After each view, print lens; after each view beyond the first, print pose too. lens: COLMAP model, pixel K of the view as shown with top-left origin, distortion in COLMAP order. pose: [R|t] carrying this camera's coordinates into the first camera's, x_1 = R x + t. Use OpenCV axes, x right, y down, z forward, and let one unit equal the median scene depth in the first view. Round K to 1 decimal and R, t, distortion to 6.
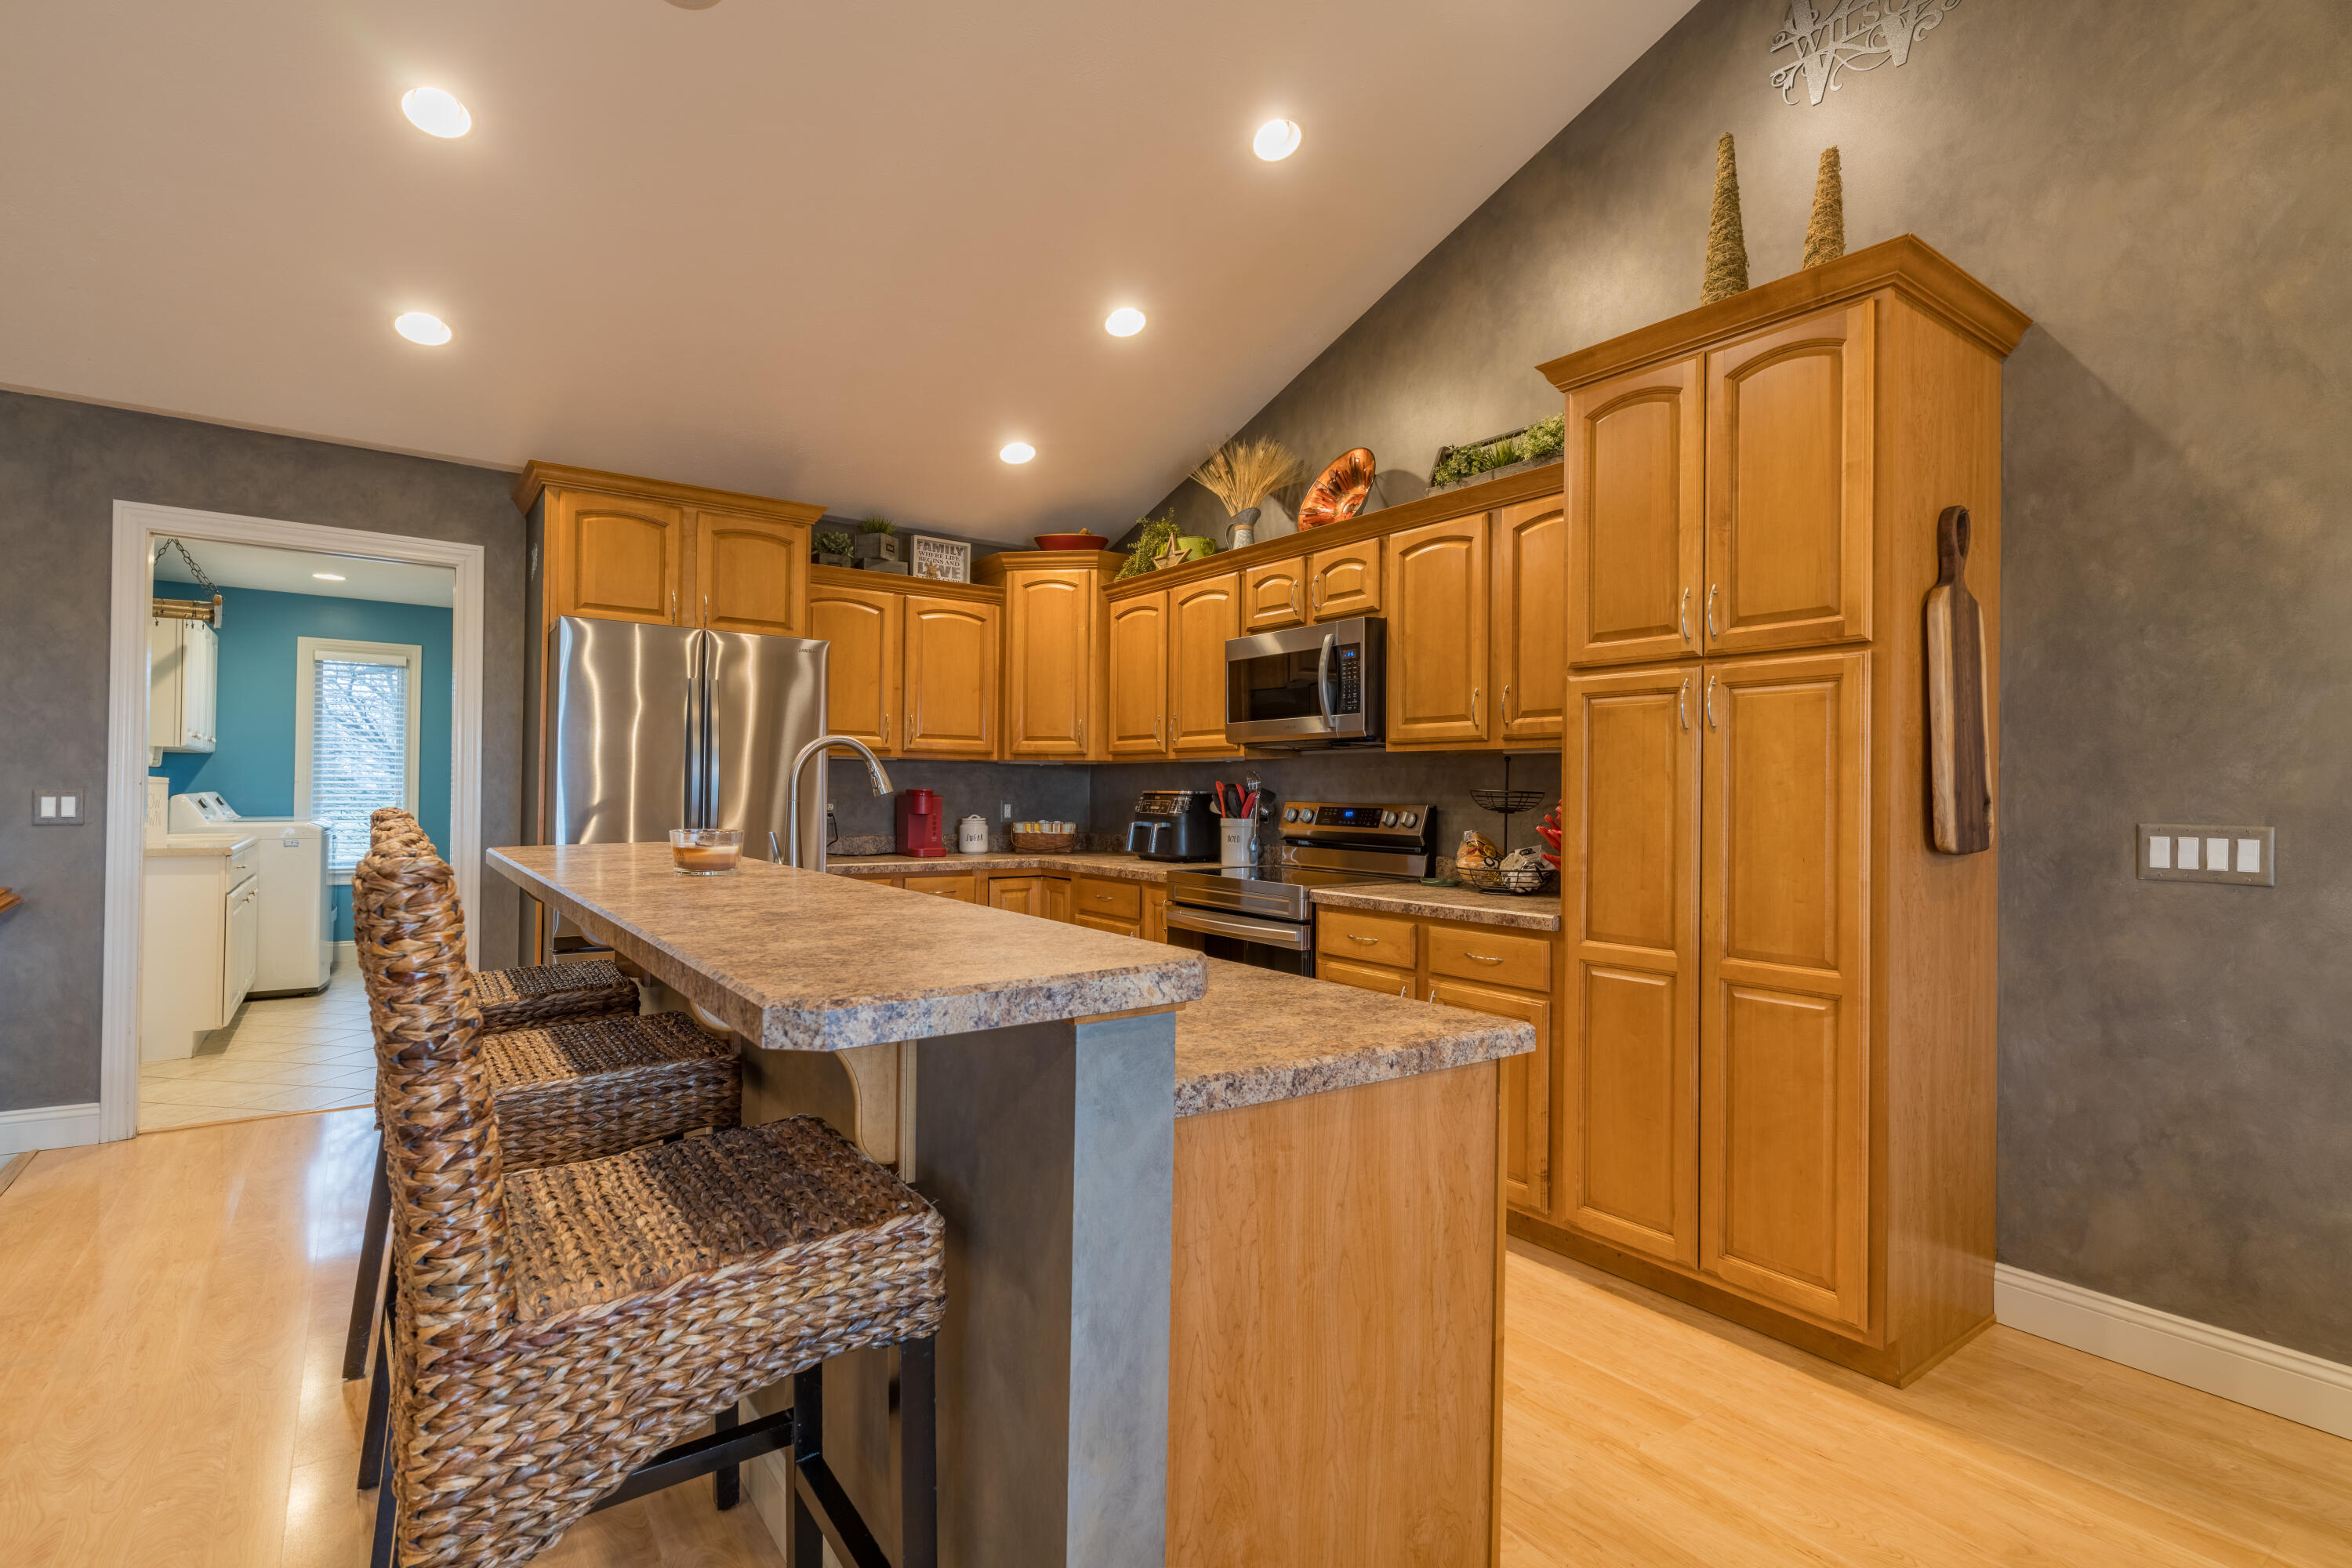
lens RADIAL K [[1116.8, 0, 1176.2], [0, 1116.8, 786.5], [0, 0, 1]] dist [0.005348, -0.002104]
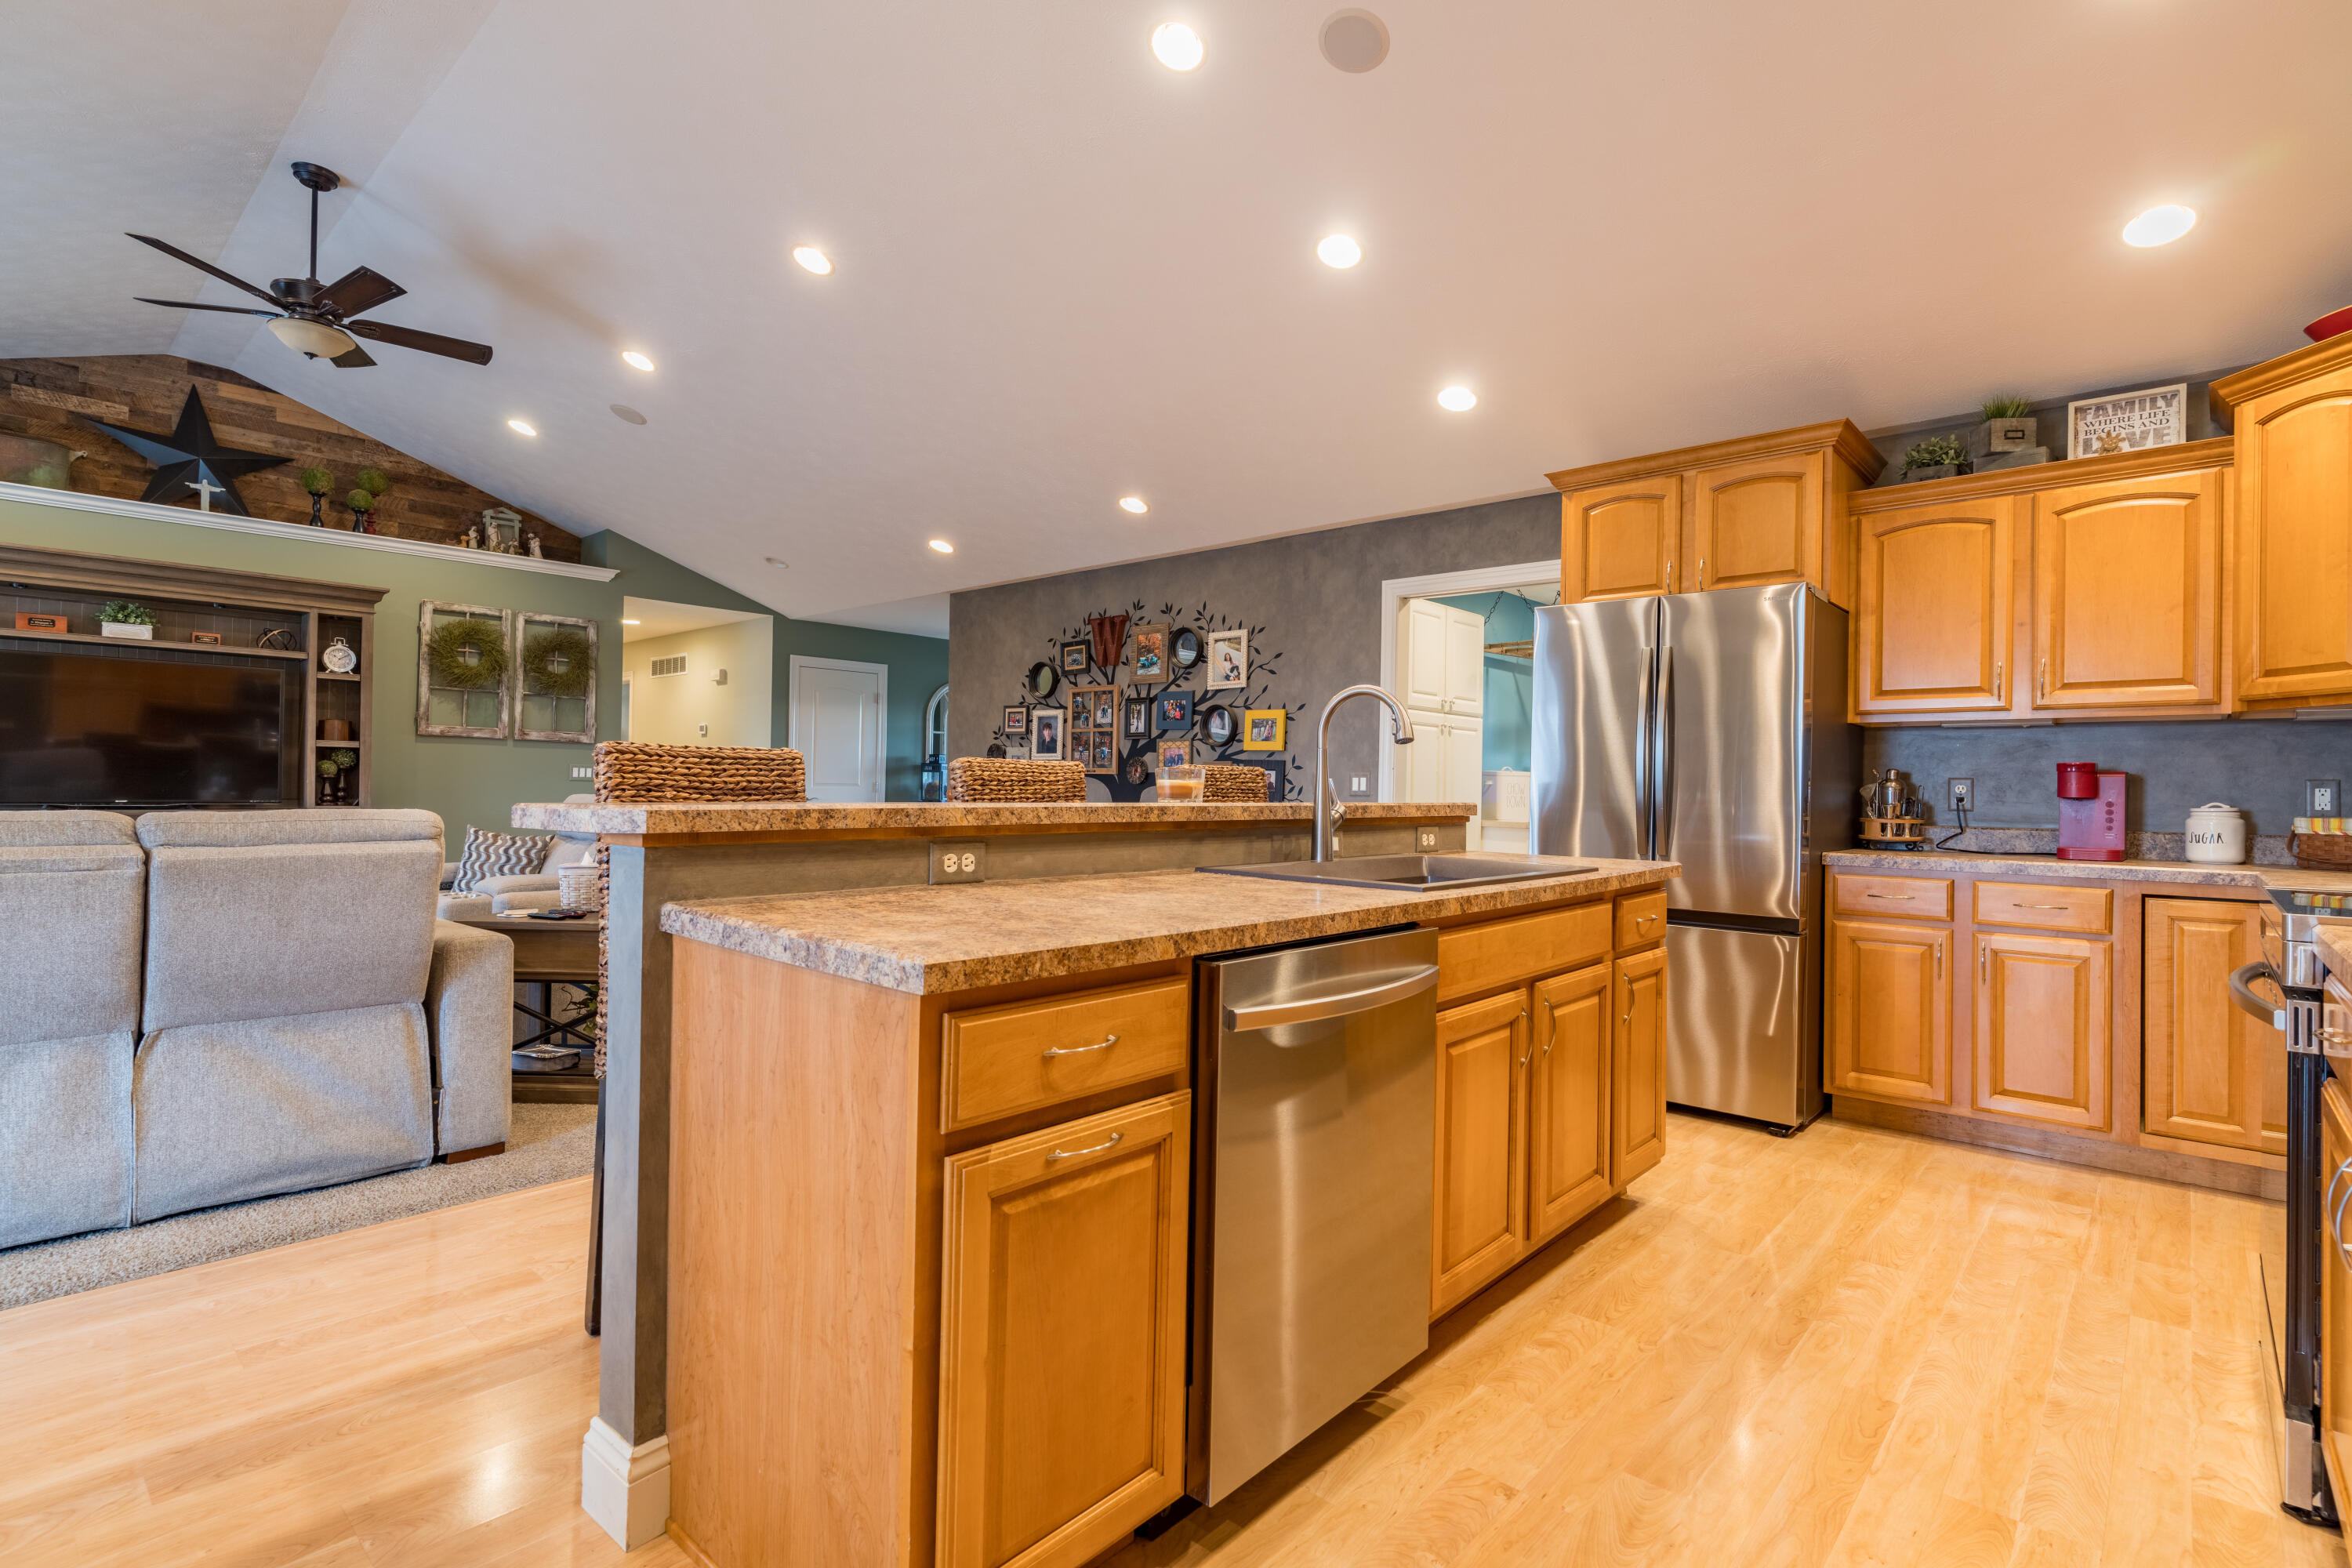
lens RADIAL K [[1116.8, 0, 1183.9], [0, 1116.8, 780.7], [0, 0, 1]] dist [0.005348, -0.002104]
pose [[0.212313, -0.016307, -0.977066, 0.461881], [-0.008552, 0.999791, -0.018545, 0.043410], [0.977164, 0.012293, 0.212129, 0.423351]]
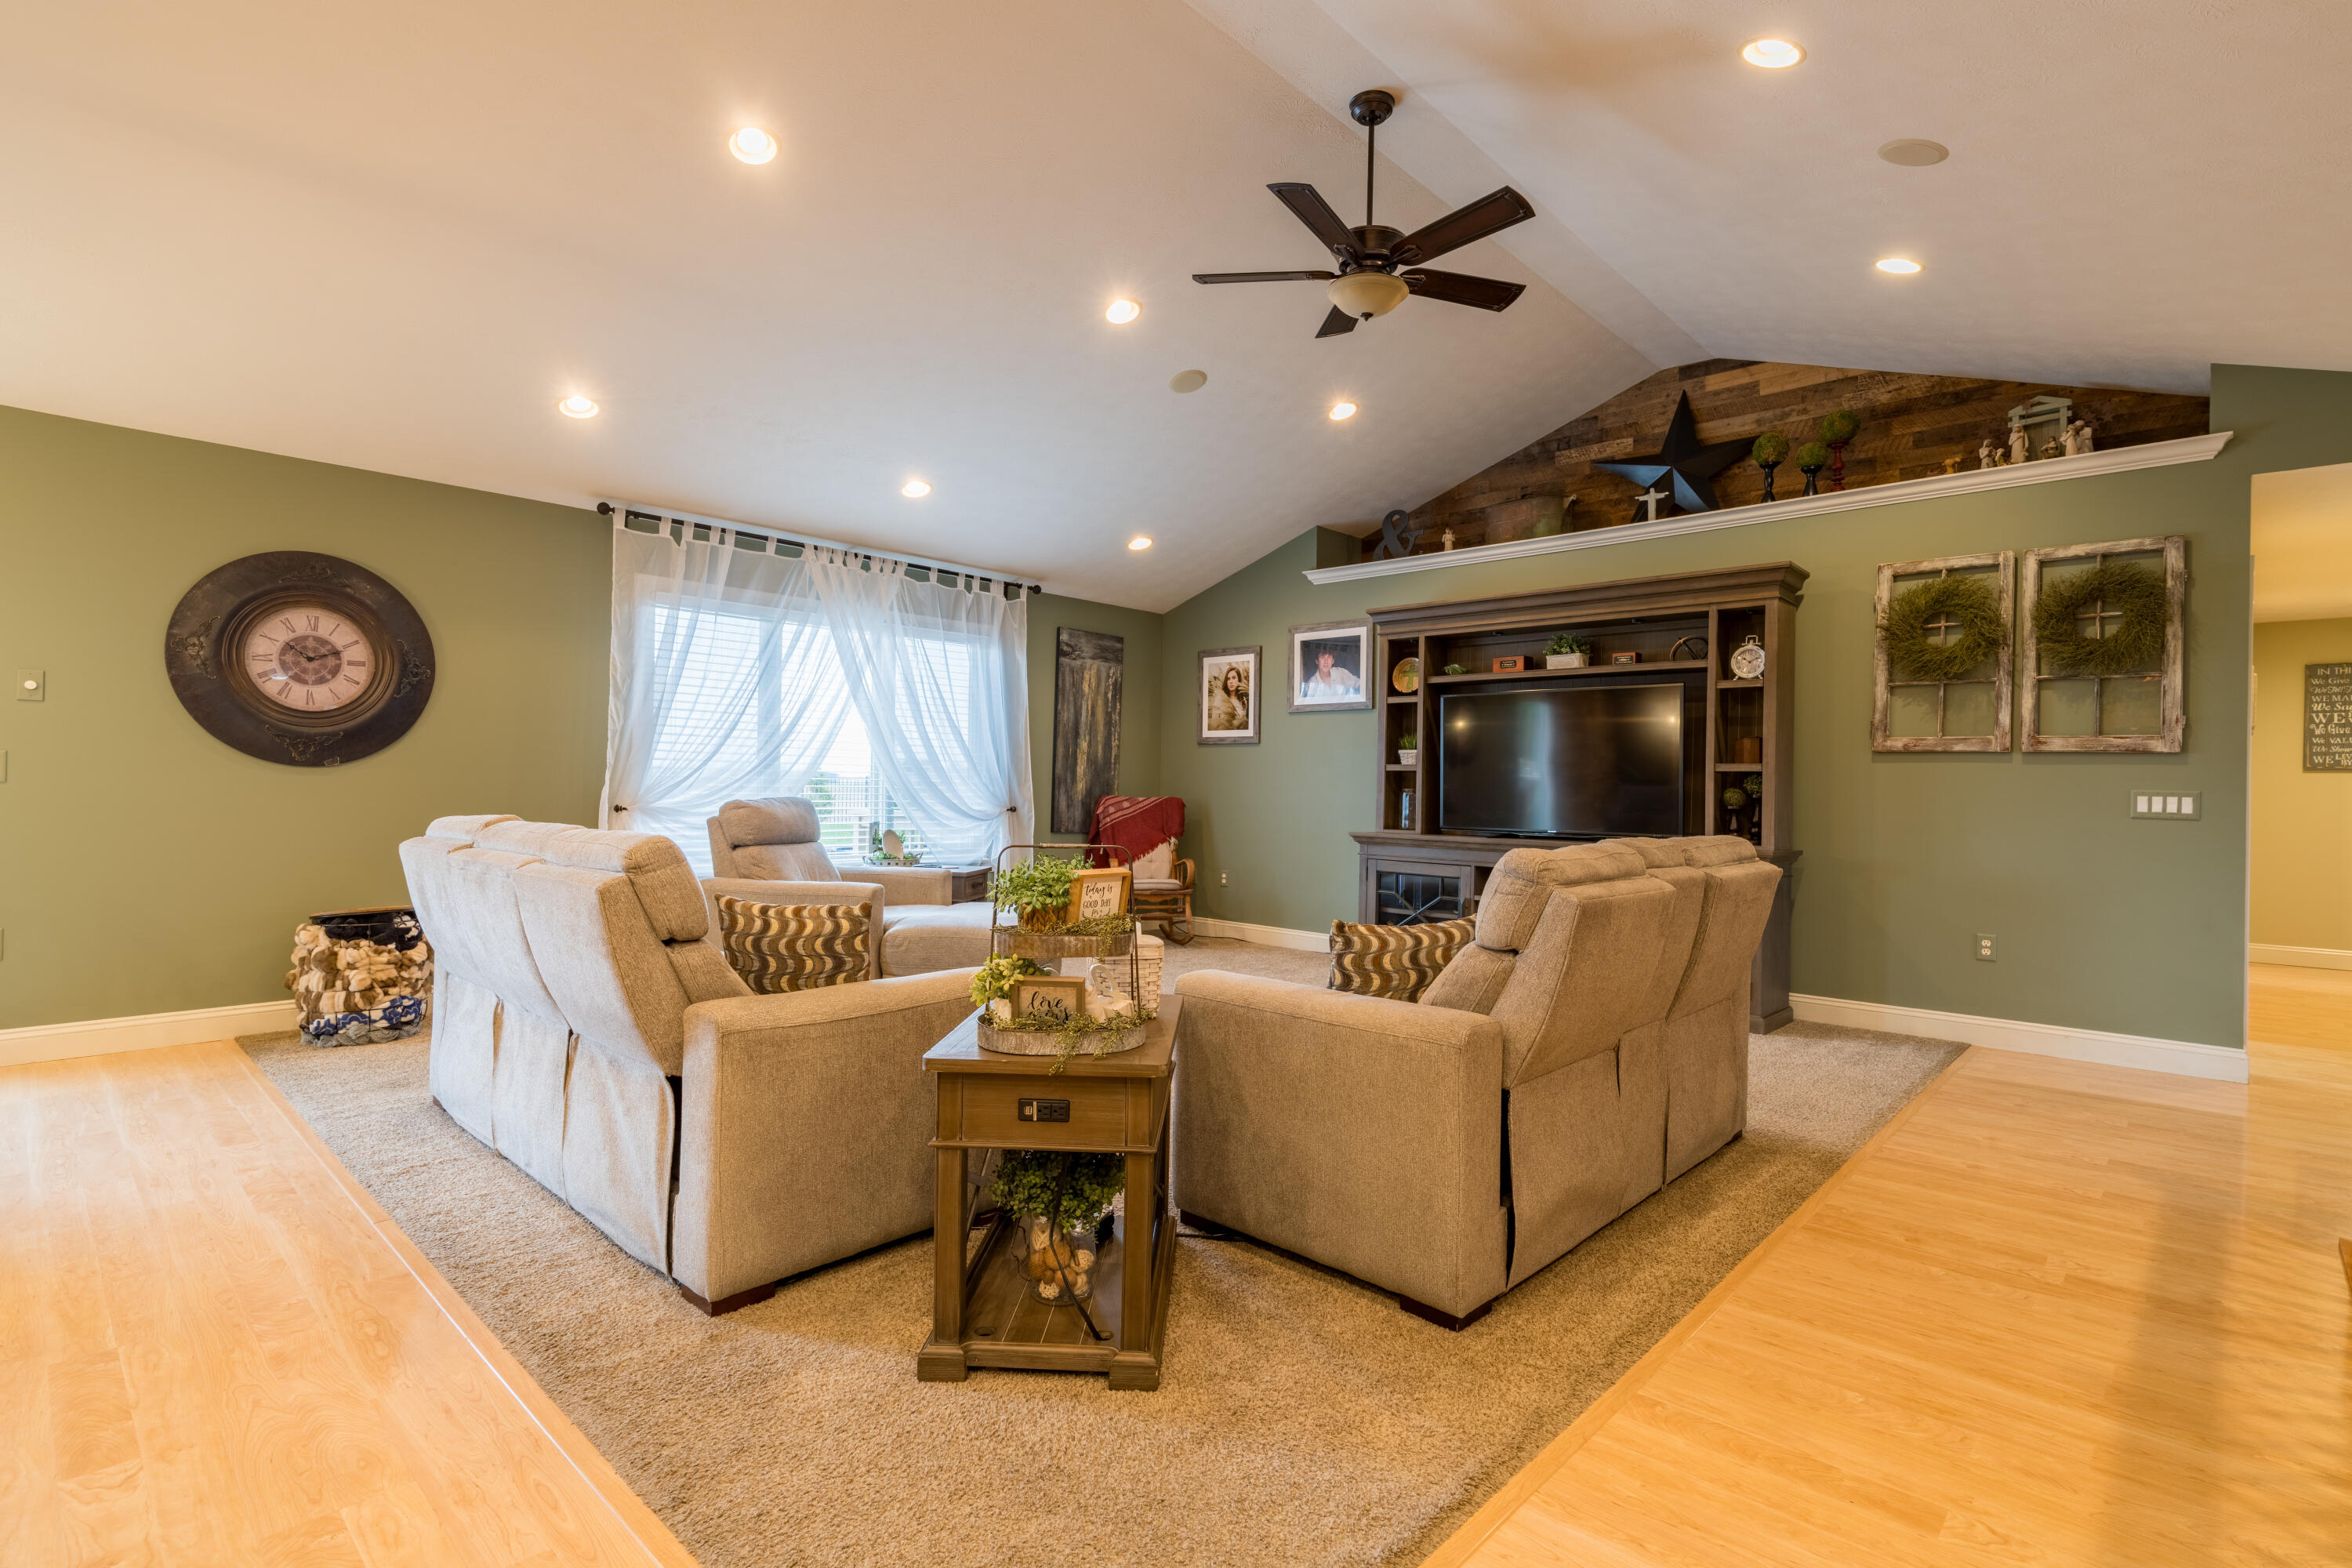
lens RADIAL K [[1116.8, 0, 1169.5], [0, 1116.8, 775.4], [0, 0, 1]] dist [0.005348, -0.002104]
pose [[-0.981545, -0.033188, -0.188328, -0.606507], [-0.030369, 0.999380, -0.017837, 0.020283], [0.188804, -0.011789, -0.981944, 0.757541]]
